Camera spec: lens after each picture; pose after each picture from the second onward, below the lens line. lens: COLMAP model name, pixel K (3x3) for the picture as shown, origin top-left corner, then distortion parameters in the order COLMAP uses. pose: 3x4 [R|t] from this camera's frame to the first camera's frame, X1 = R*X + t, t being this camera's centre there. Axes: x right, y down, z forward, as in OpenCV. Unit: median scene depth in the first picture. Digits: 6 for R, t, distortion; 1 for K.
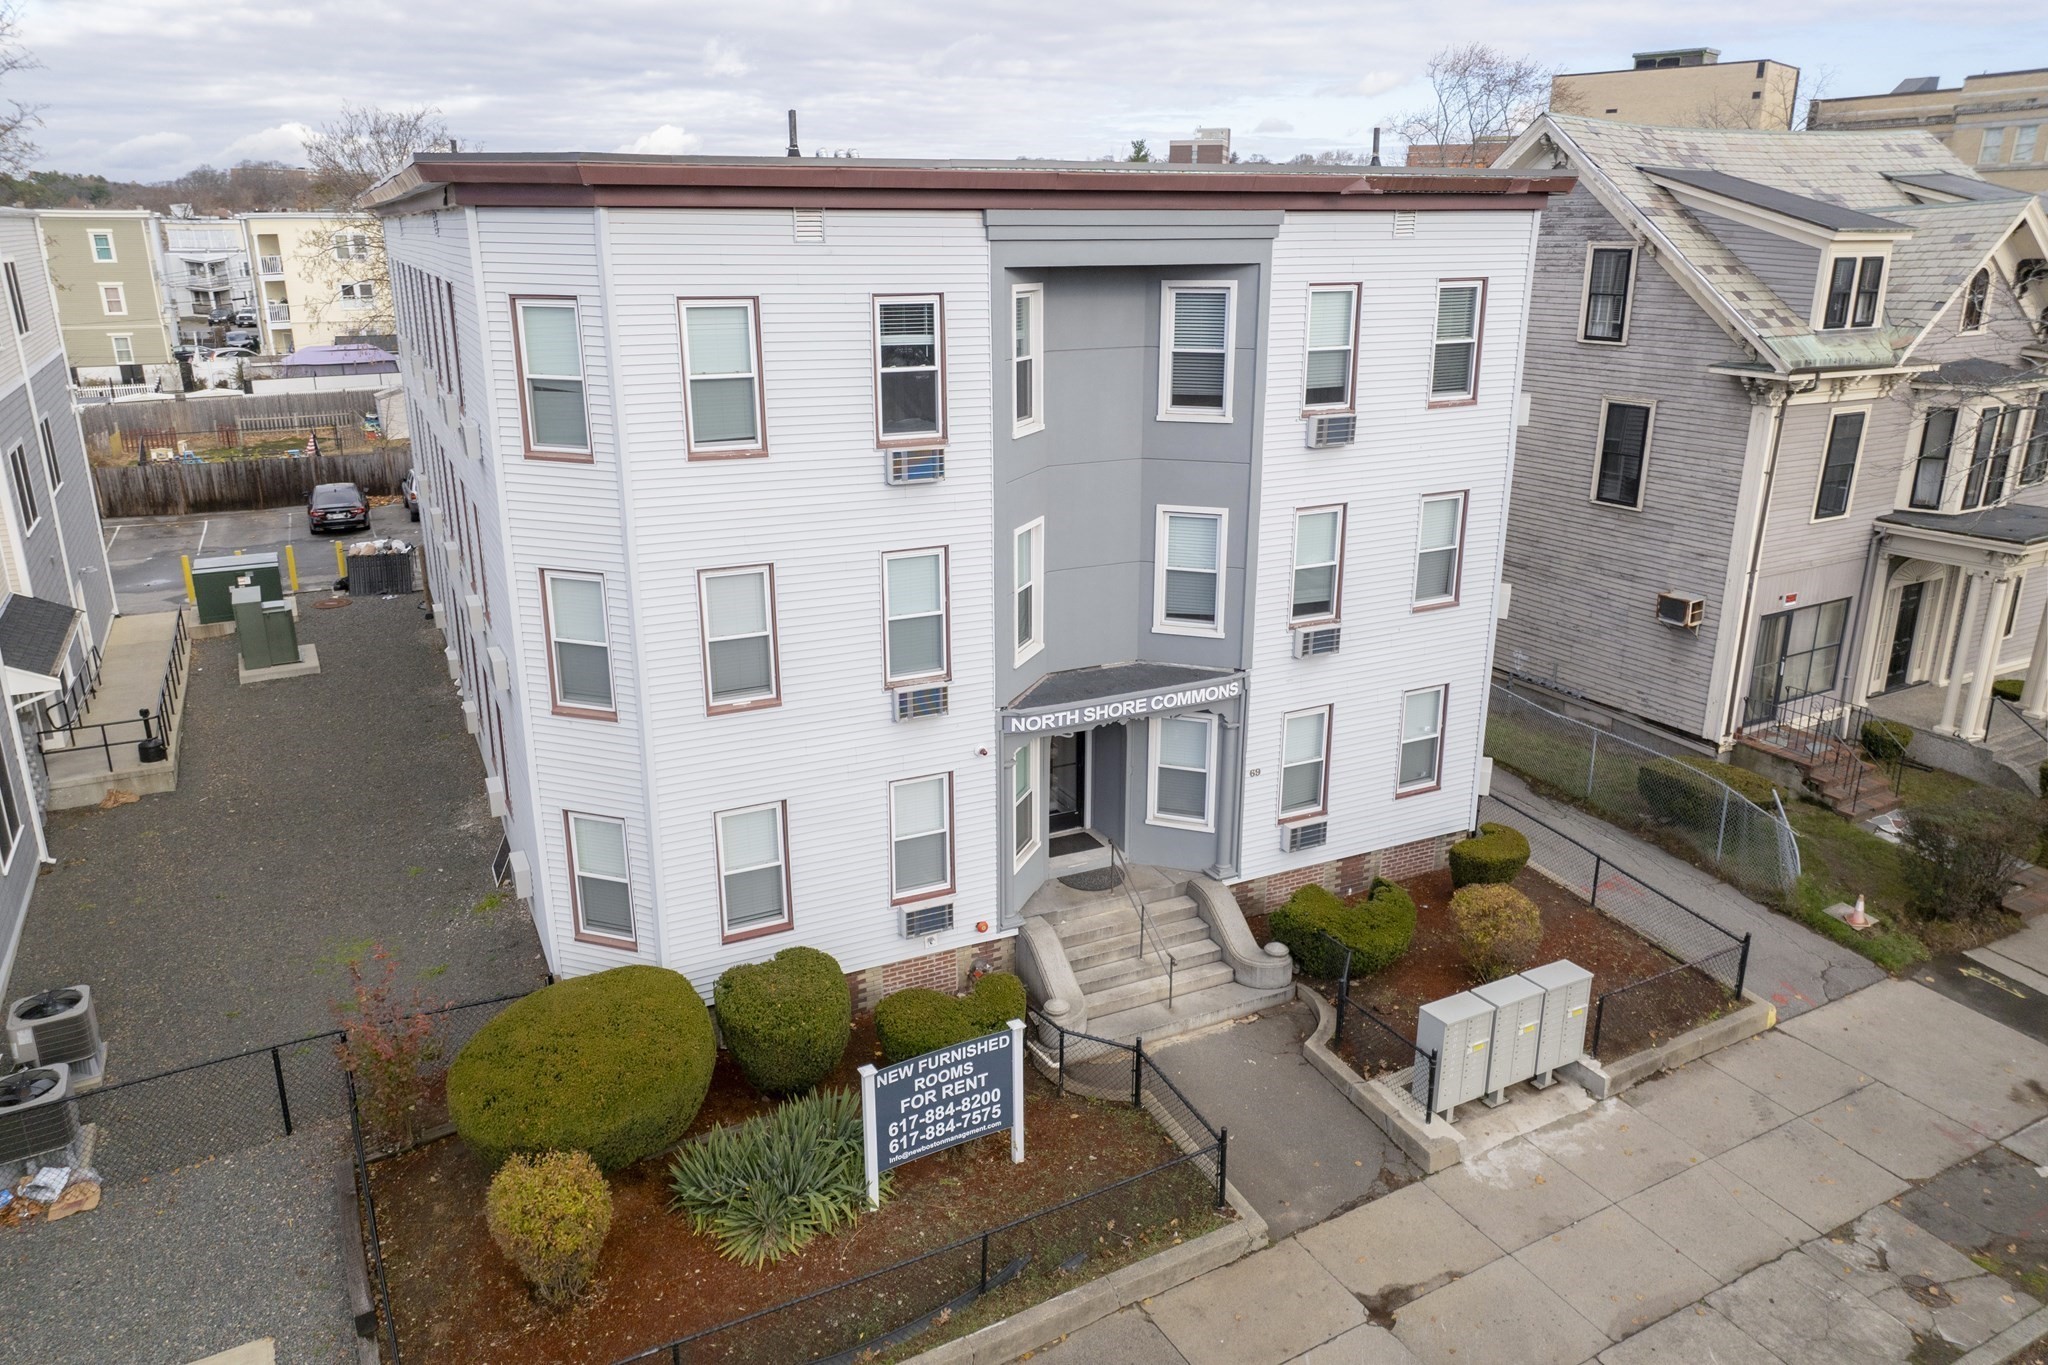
lens RADIAL K [[1364.2, 0, 1021.0], [0, 1364.2, 660.4], [0, 0, 1]] dist [0.002803, 0.015970]
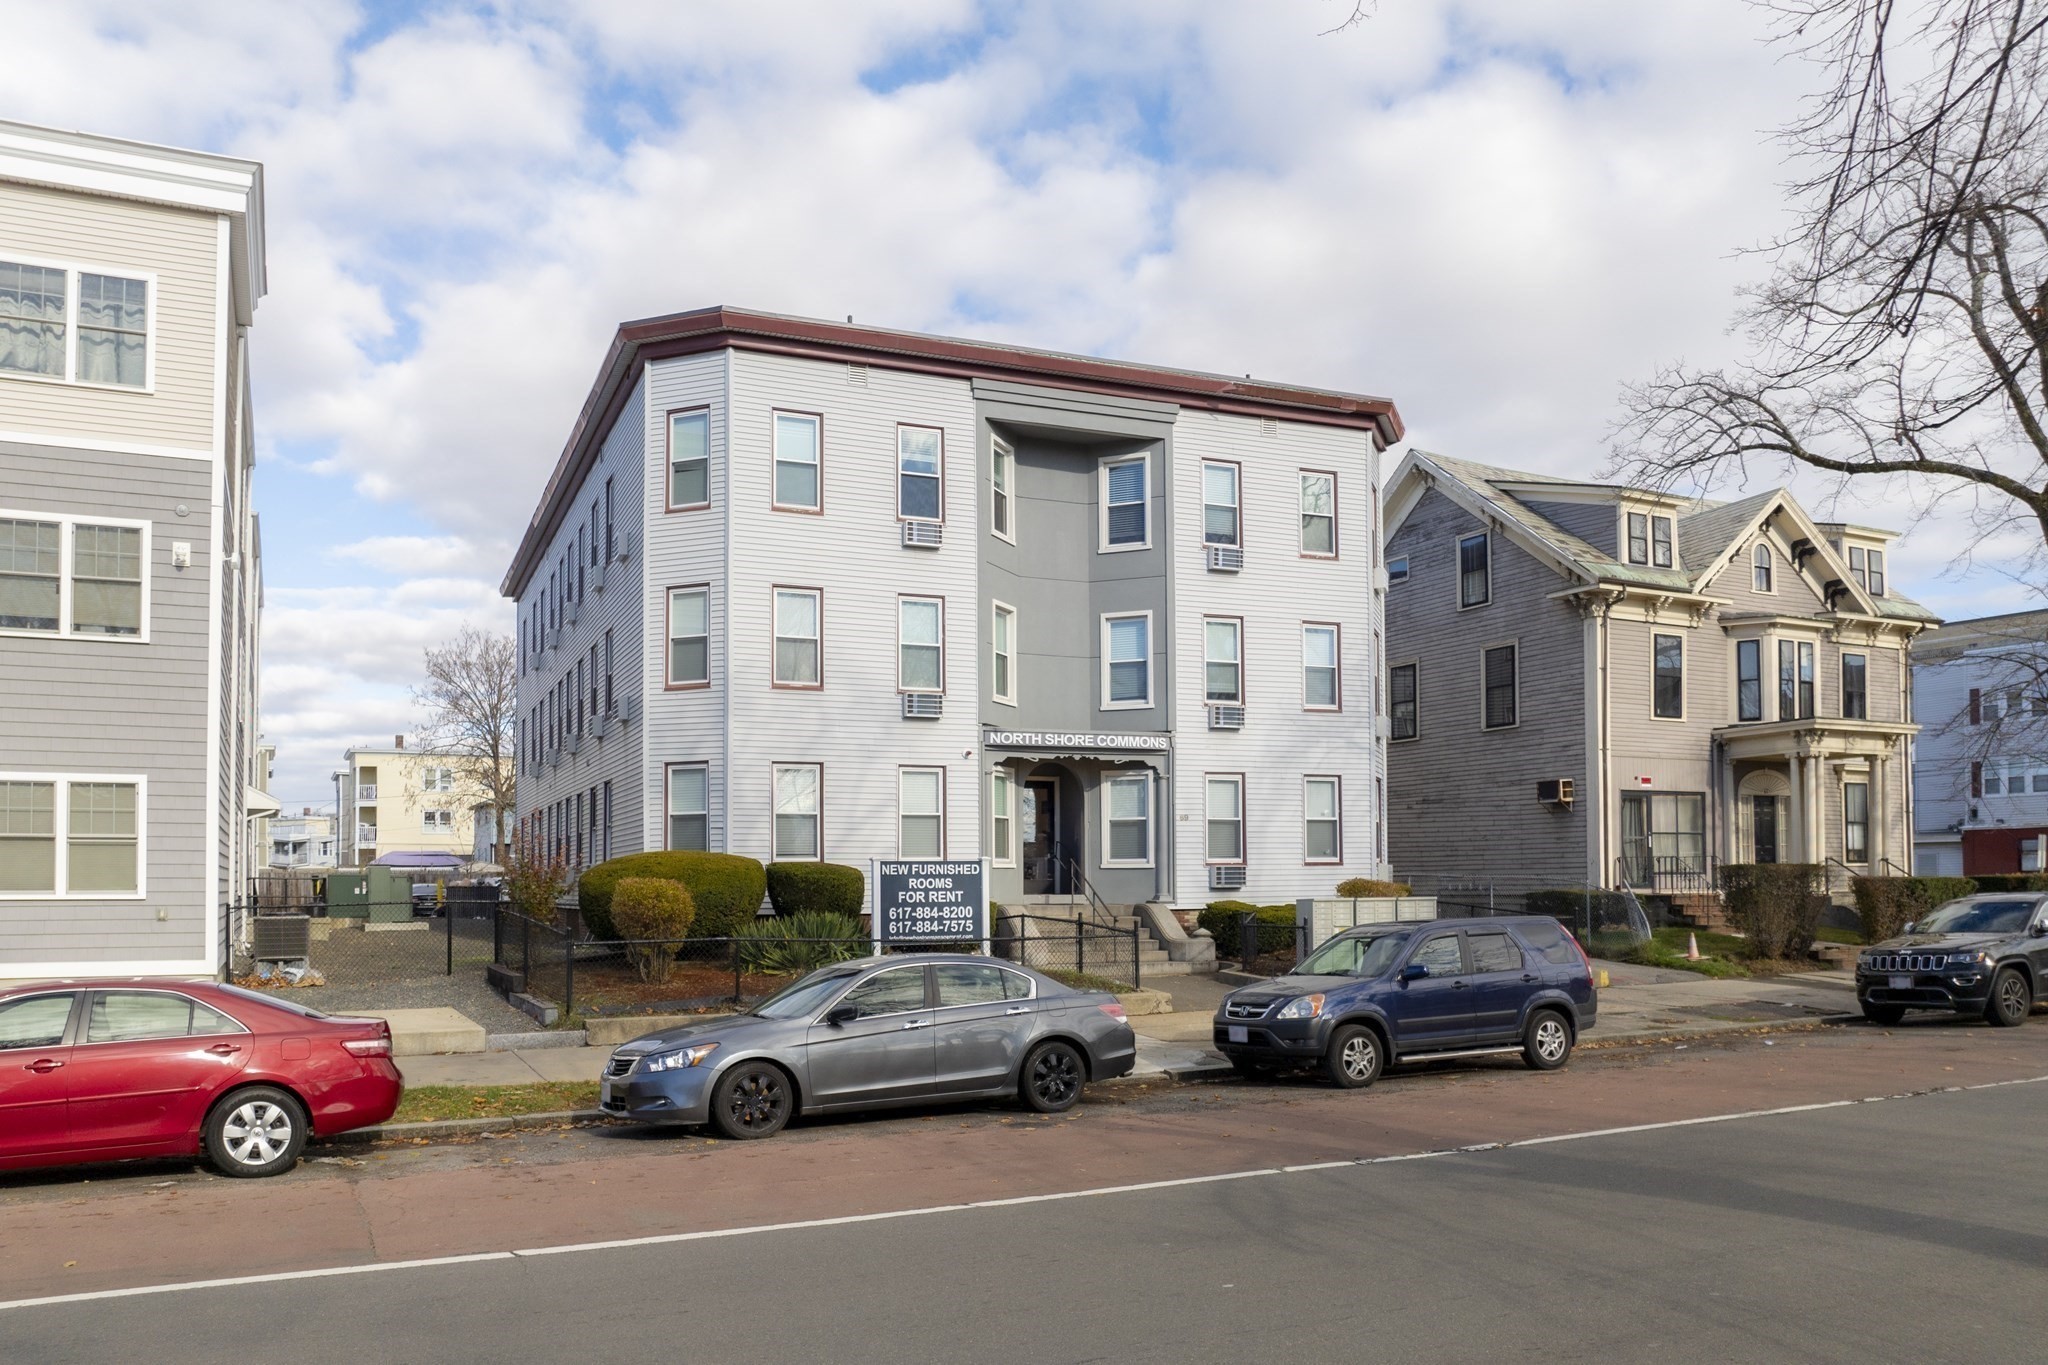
lens RADIAL K [[1453.9, 0, 976.3], [0, 1453.9, 849.2], [0, 0, 1]] dist [-0.026907, 0.003143]
pose [[0.998248, -0.006858, -0.058774, 0.058830], [-0.012250, 0.947792, -0.318653, 0.572074], [0.057890, 0.318815, 0.946047, -0.306753]]
